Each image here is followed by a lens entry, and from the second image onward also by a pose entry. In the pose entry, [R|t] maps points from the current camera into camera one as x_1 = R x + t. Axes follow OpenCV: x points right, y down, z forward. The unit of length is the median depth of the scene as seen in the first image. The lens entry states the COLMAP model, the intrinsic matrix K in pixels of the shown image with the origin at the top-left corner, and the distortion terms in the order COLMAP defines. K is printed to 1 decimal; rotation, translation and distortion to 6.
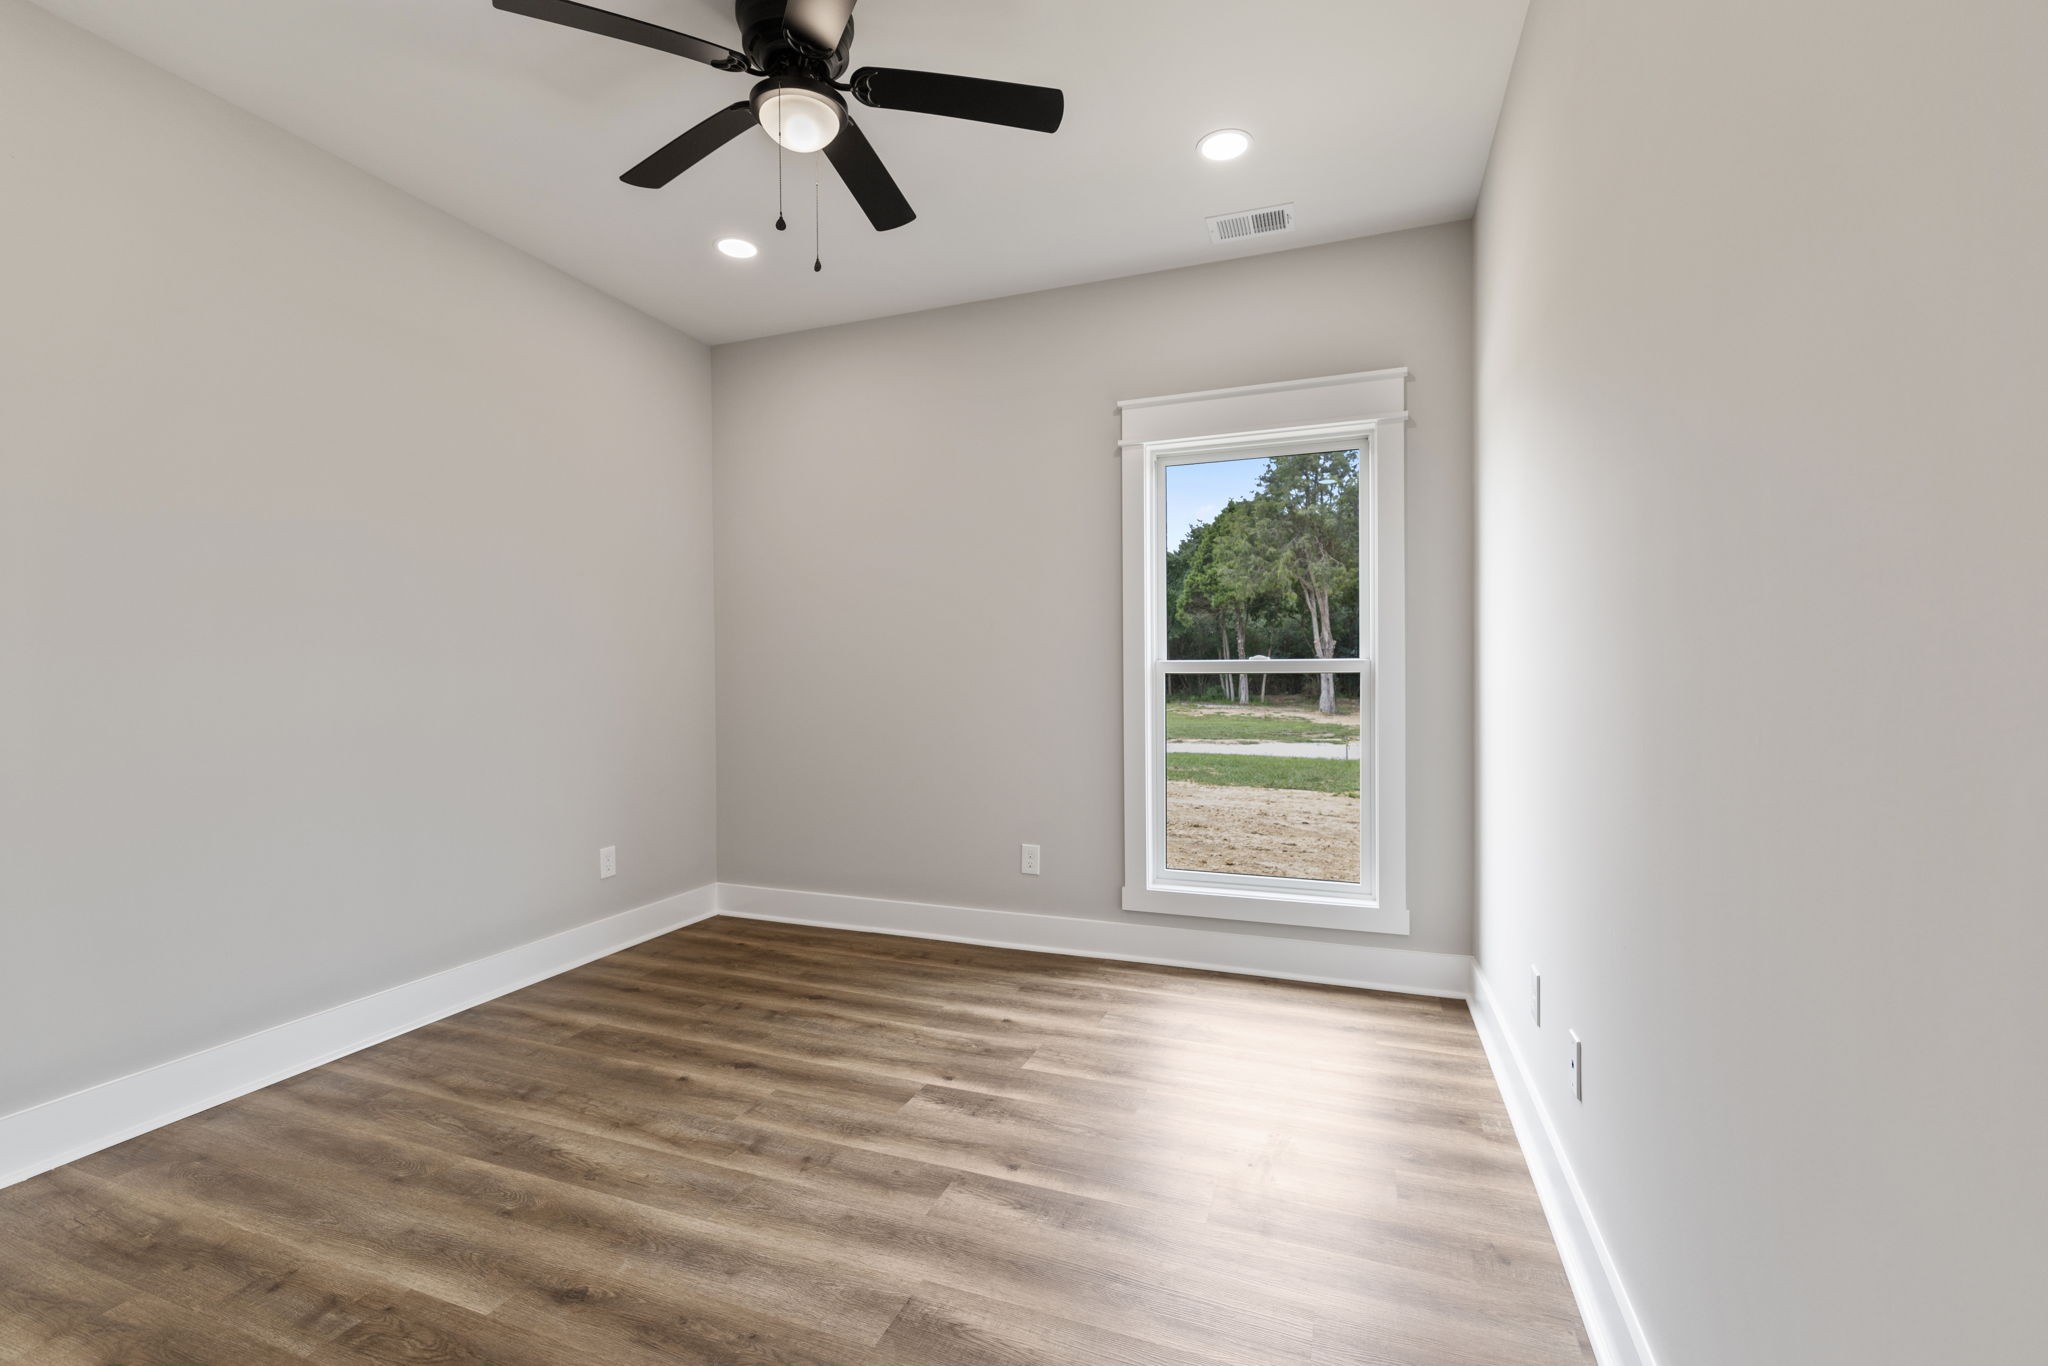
lens RADIAL K [[877.1, 0, 1023.1], [0, 877.1, 672.1], [0, 0, 1]] dist [0.000488, 0.000277]
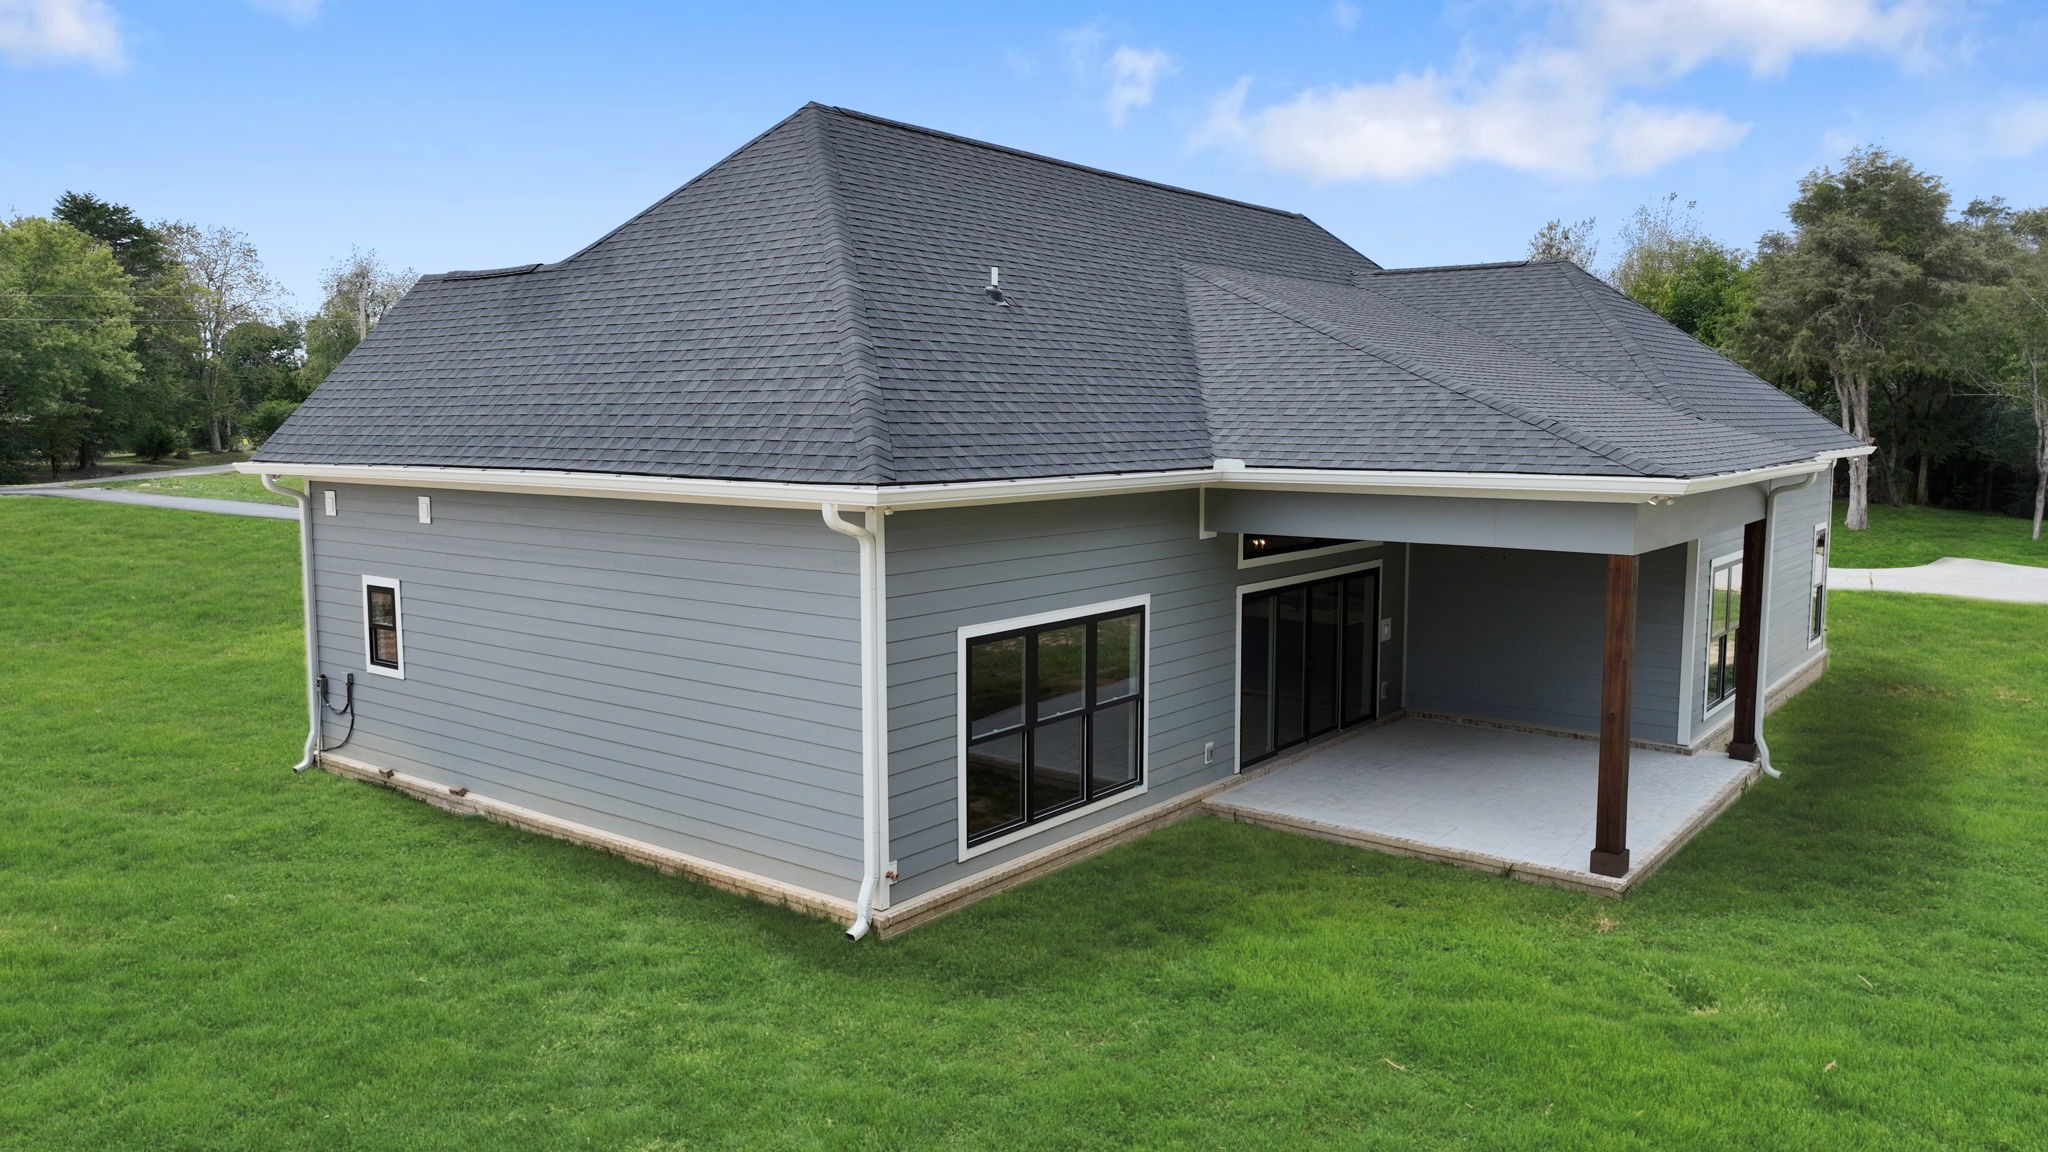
lens RADIAL K [[1435.3, 0, 1023.1], [0, 1435.3, 575.7], [0, 0, 1]] dist [0.000455, 0.013947]
pose [[0.954708, 0.038402, -0.295055, 0.012873], [-0.009051, 0.994926, 0.100205, -0.037863], [0.297406, -0.092996, 0.950211, -0.486377]]
